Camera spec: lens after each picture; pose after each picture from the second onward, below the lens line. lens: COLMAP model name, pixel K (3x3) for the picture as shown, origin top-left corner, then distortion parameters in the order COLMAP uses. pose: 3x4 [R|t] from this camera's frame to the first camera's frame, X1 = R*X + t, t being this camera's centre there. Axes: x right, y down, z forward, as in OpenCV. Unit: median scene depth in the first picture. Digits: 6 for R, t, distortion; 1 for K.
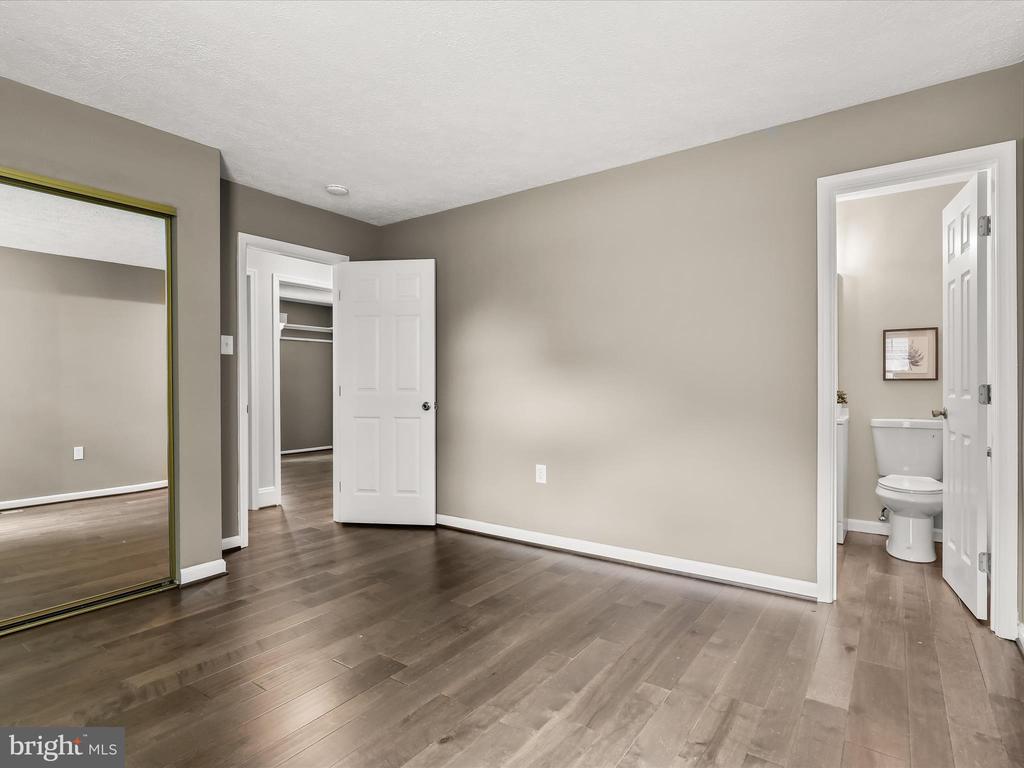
lens RADIAL K [[535.4, 0, 512.0], [0, 535.4, 384.0], [0, 0, 1]] dist [-0.002222, 0.000034]
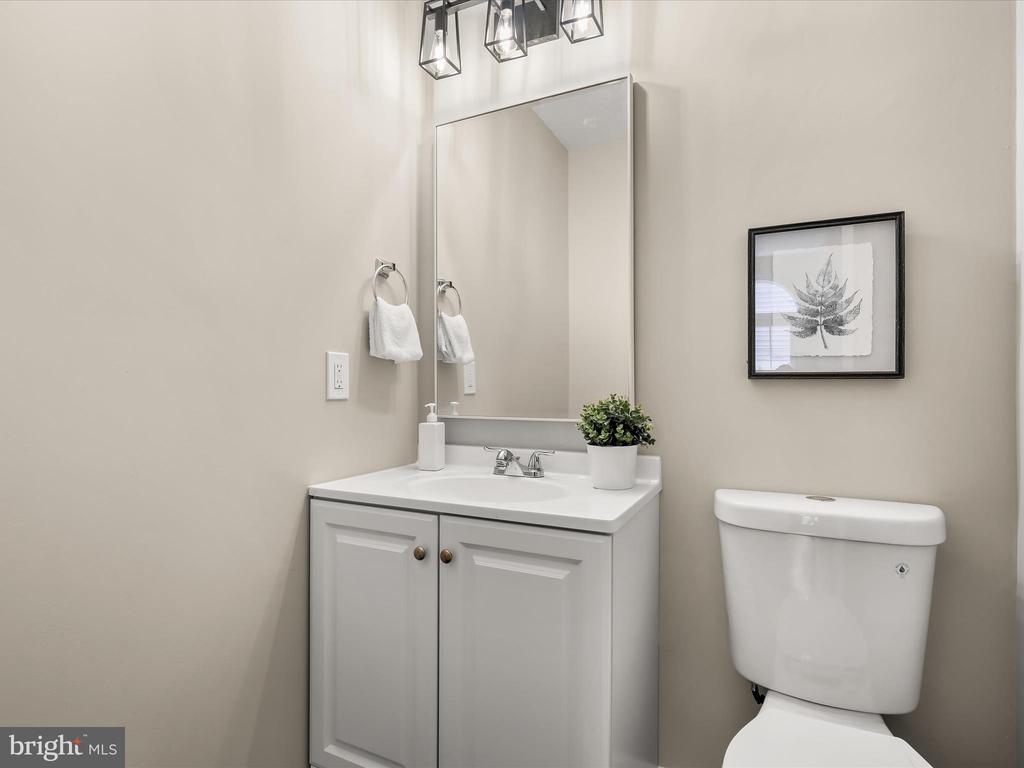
lens RADIAL K [[535.4, 0, 512.0], [0, 535.4, 384.0], [0, 0, 1]] dist [-0.002222, 0.000034]
pose [[0.982640, -0.001065, 0.185519, 0.495469], [0.000193, 0.999989, 0.004722, -0.004588], [-0.185522, -0.004605, 0.982629, 0.711552]]
